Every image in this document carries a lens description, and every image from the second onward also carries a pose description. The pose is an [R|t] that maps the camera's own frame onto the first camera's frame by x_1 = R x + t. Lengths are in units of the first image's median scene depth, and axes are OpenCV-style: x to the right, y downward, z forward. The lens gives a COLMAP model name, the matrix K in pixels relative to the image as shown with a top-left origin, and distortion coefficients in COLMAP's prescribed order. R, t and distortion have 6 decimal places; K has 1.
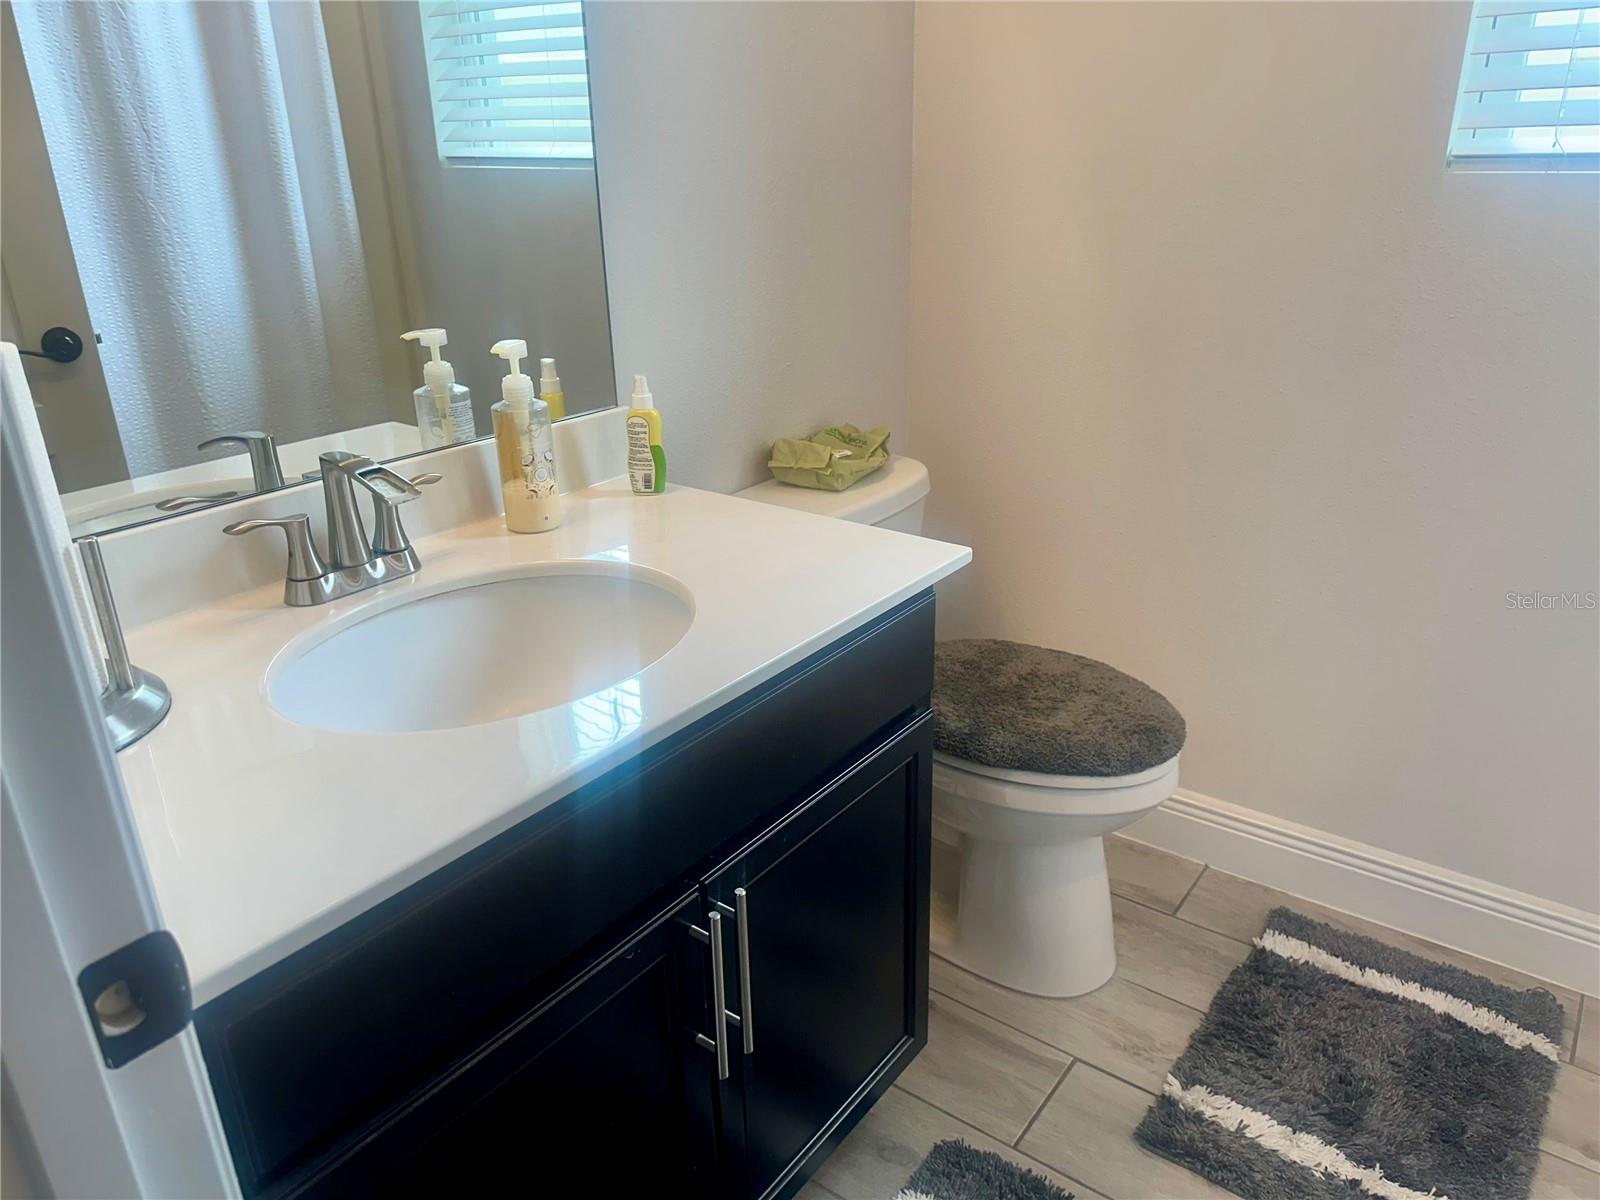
lens RADIAL K [[1114.3, 0, 800.0], [0, 1114.3, 600.0], [0, 0, 1]] dist [0.158045, -0.382296]
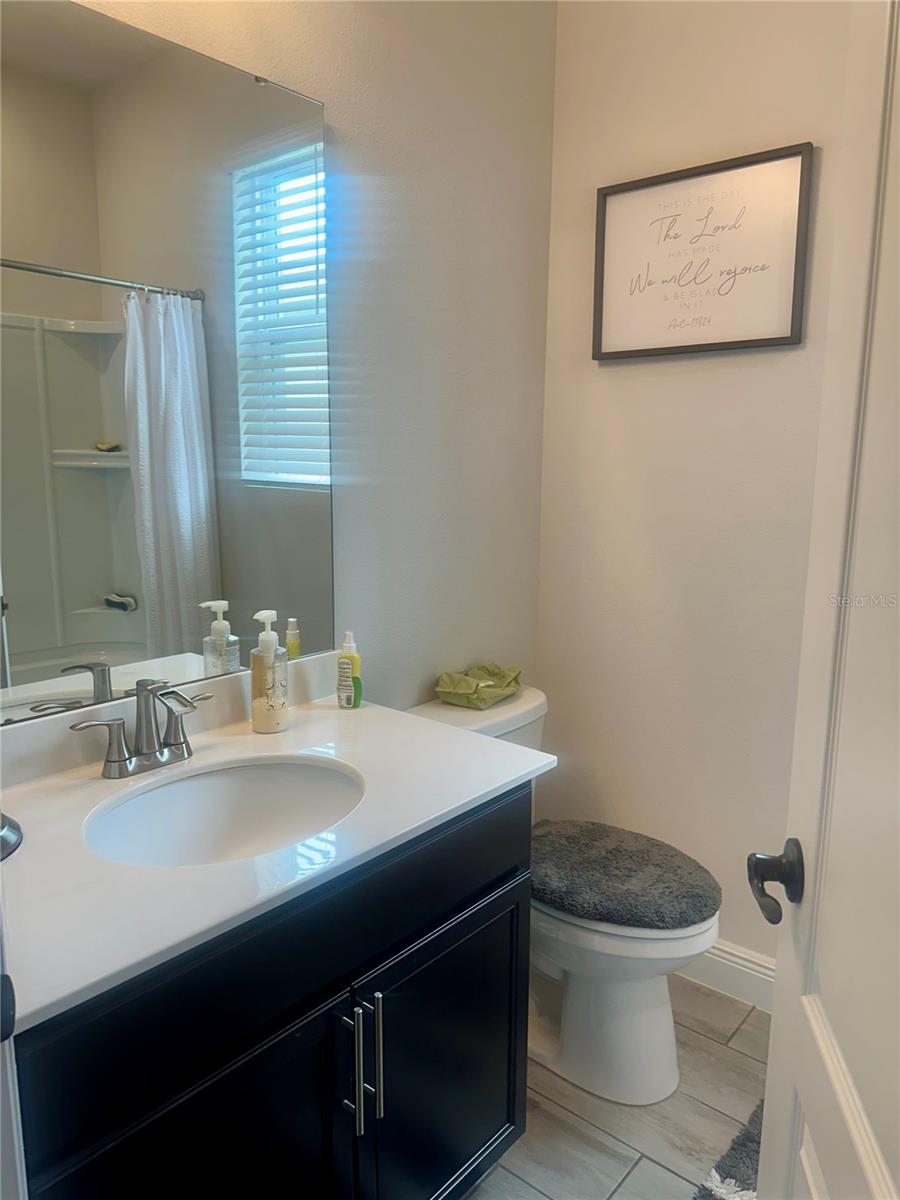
lens RADIAL K [[841.0, 0, 450.0], [0, 841.0, 600.0], [0, 0, 1]] dist [0.072751, -0.103973]
pose [[0.998018, 0.039427, -0.049046, 0.048250], [-0.048655, 0.977747, -0.204067, -0.014095], [0.039909, 0.206049, 0.977728, -0.119883]]
